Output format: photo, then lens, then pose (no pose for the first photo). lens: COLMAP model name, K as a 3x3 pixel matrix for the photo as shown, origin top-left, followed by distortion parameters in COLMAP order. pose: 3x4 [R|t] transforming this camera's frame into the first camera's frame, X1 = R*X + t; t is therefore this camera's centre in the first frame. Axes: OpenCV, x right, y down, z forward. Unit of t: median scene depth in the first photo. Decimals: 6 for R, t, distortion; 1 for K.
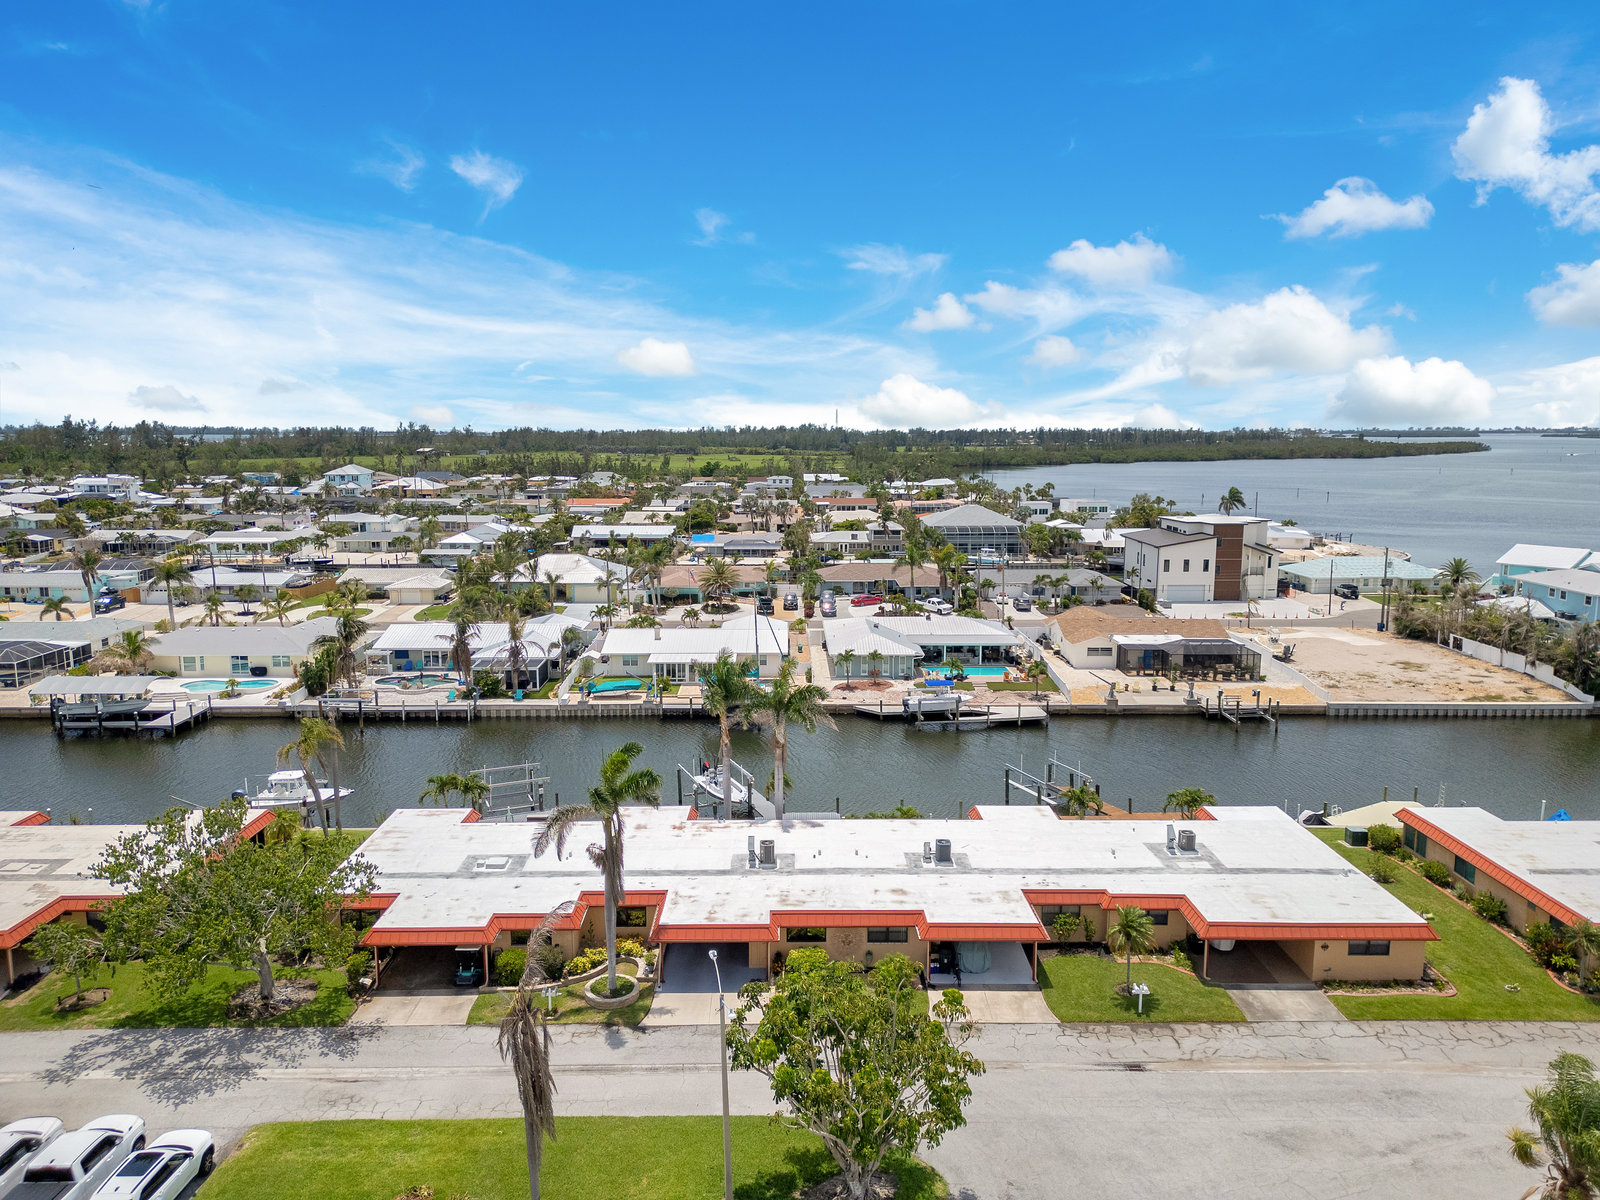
lens RADIAL K [[1118.6, 0, 801.8], [0, 1118.6, 602.9], [0, 0, 1]] dist [0.049807, -0.003252]
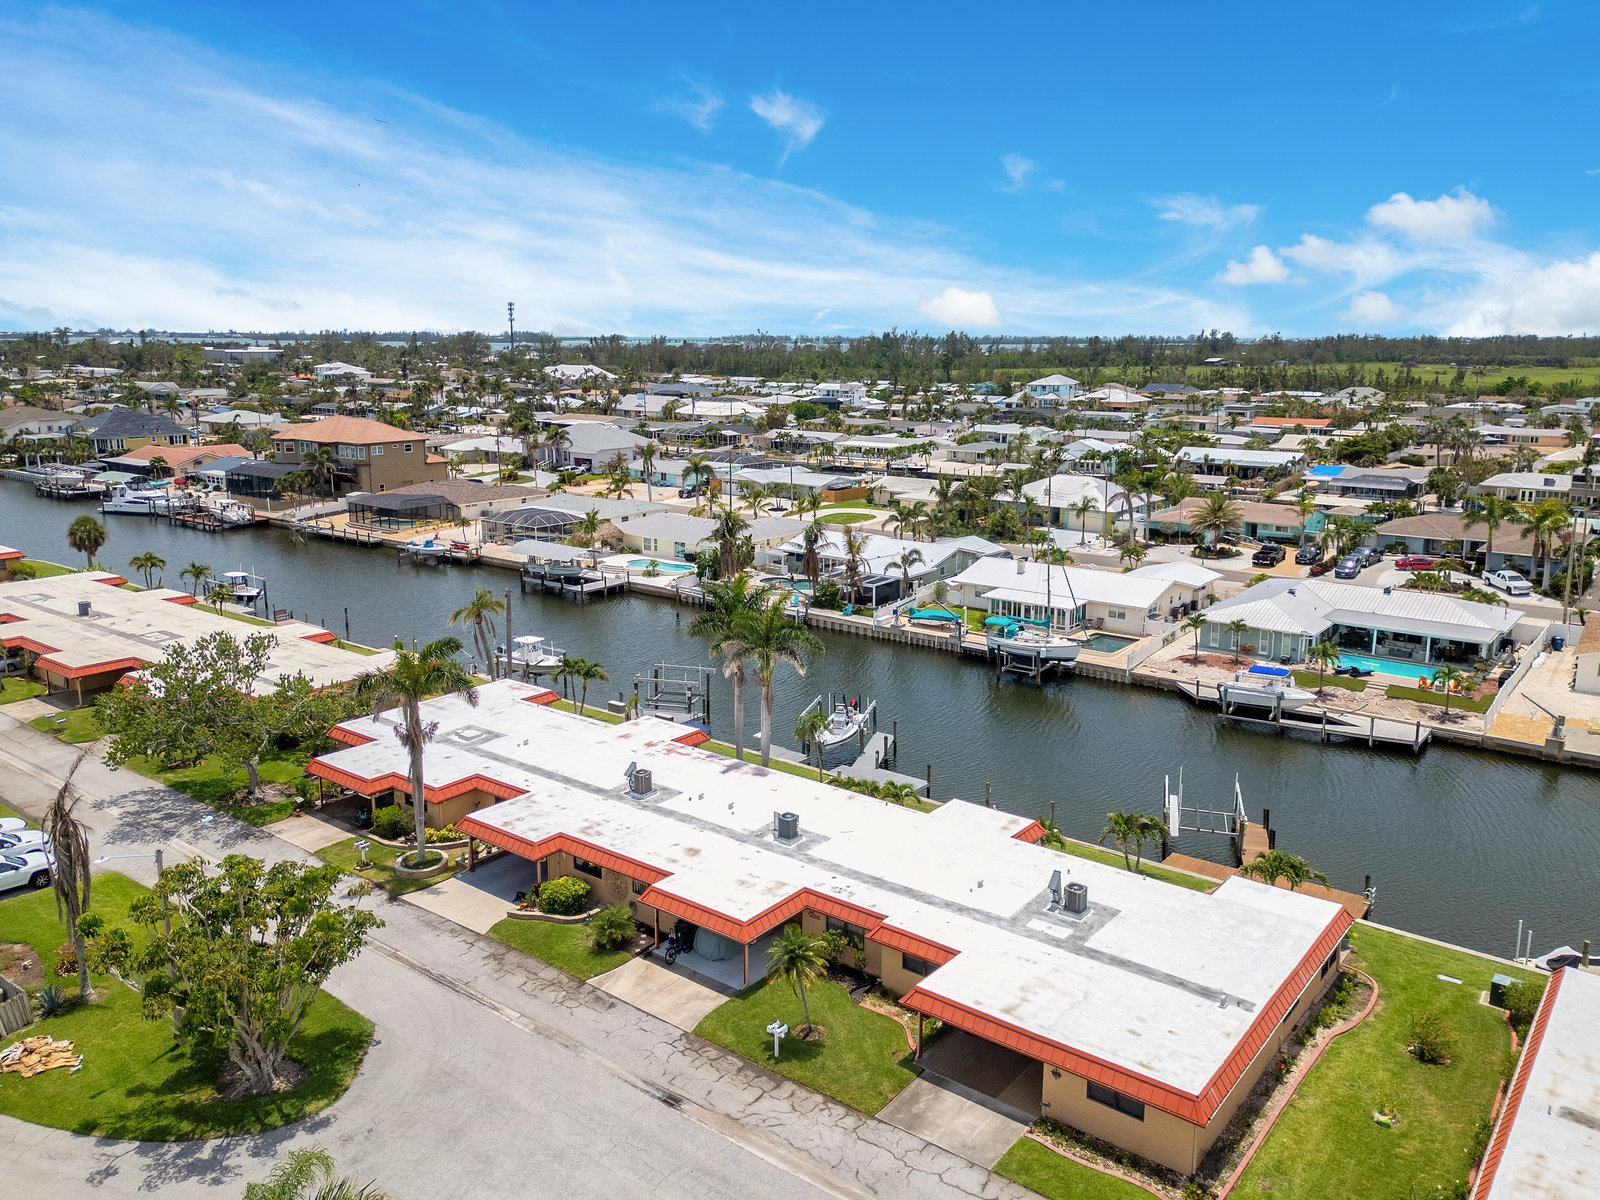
lens RADIAL K [[1197.2, 0, 800.1], [0, 1197.2, 593.3], [0, 0, 1]] dist [0.065952, 0.001260]
pose [[0.784392, 0.132723, -0.605899, 0.357378], [-0.099021, 0.991105, 0.088910, -0.022120], [0.612310, -0.009744, 0.790557, 0.144299]]
